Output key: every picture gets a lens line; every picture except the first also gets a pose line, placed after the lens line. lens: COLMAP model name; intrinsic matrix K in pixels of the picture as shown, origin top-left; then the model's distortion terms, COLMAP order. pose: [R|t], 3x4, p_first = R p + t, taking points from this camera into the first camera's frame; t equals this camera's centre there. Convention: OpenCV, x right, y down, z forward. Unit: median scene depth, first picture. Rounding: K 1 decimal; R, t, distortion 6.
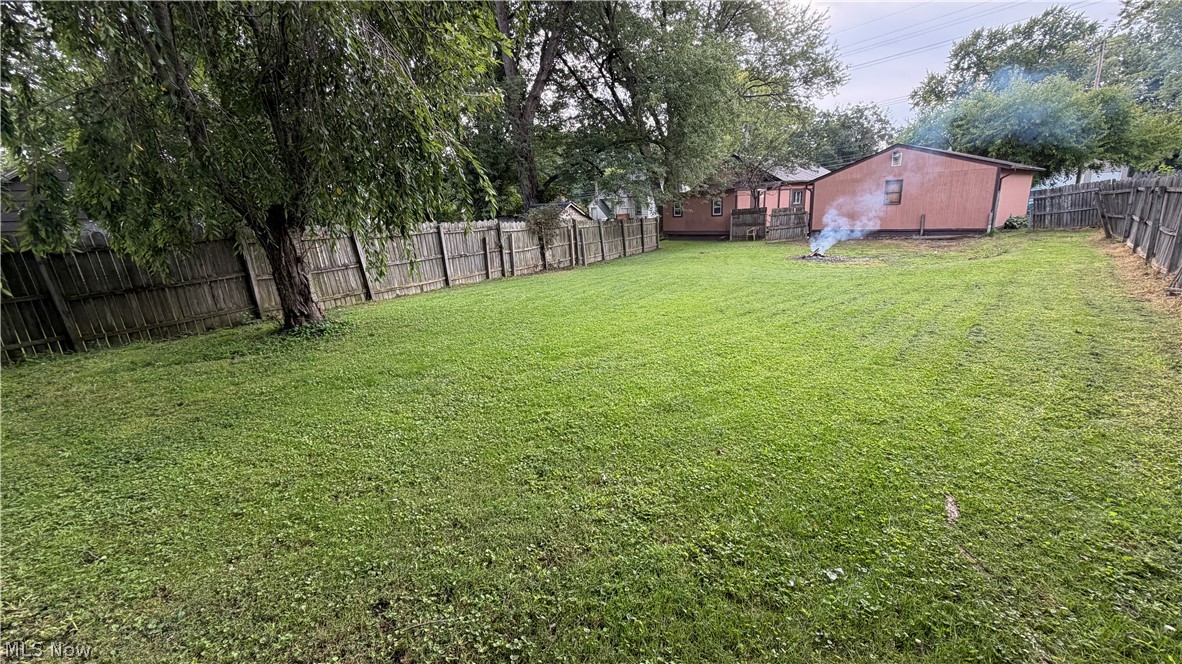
lens RADIAL K [[470.0, 0, 591.0], [0, 470.0, 332.0], [0, 0, 1]] dist [-0.001718, -0.000342]
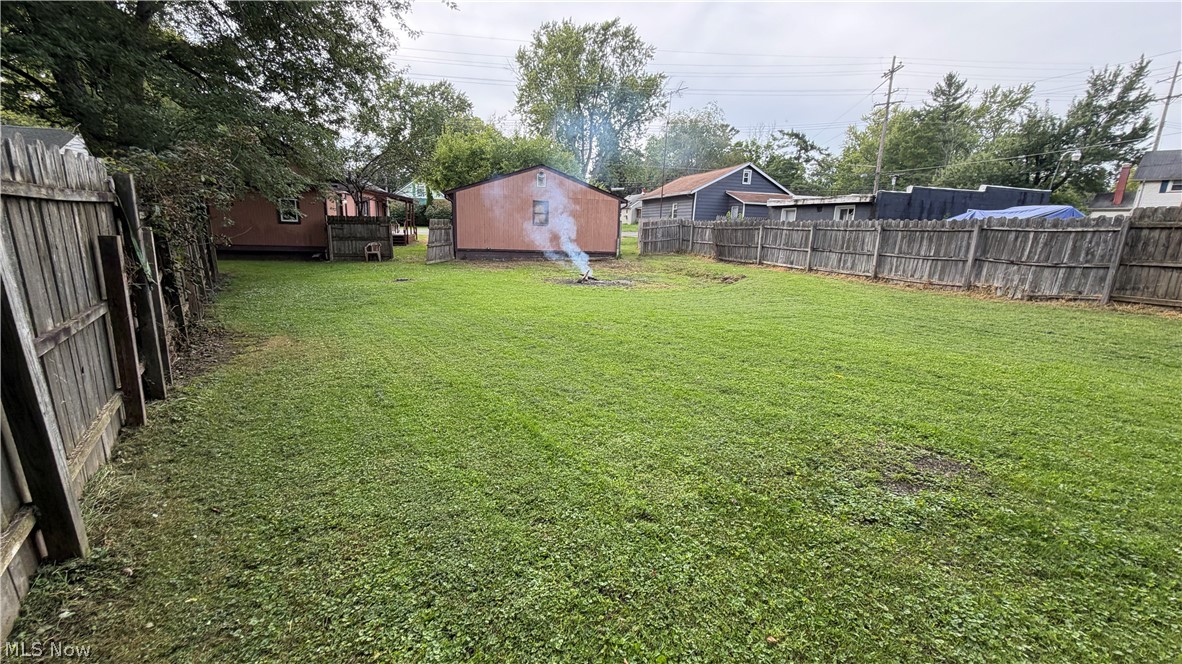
lens RADIAL K [[470.0, 0, 591.0], [0, 470.0, 332.0], [0, 0, 1]] dist [-0.001718, -0.000342]
pose [[0.438321, -0.129470, 0.889445, -0.177954], [0.165754, 0.984242, 0.061585, -0.077793], [-0.883403, 0.120435, 0.452874, 0.399511]]
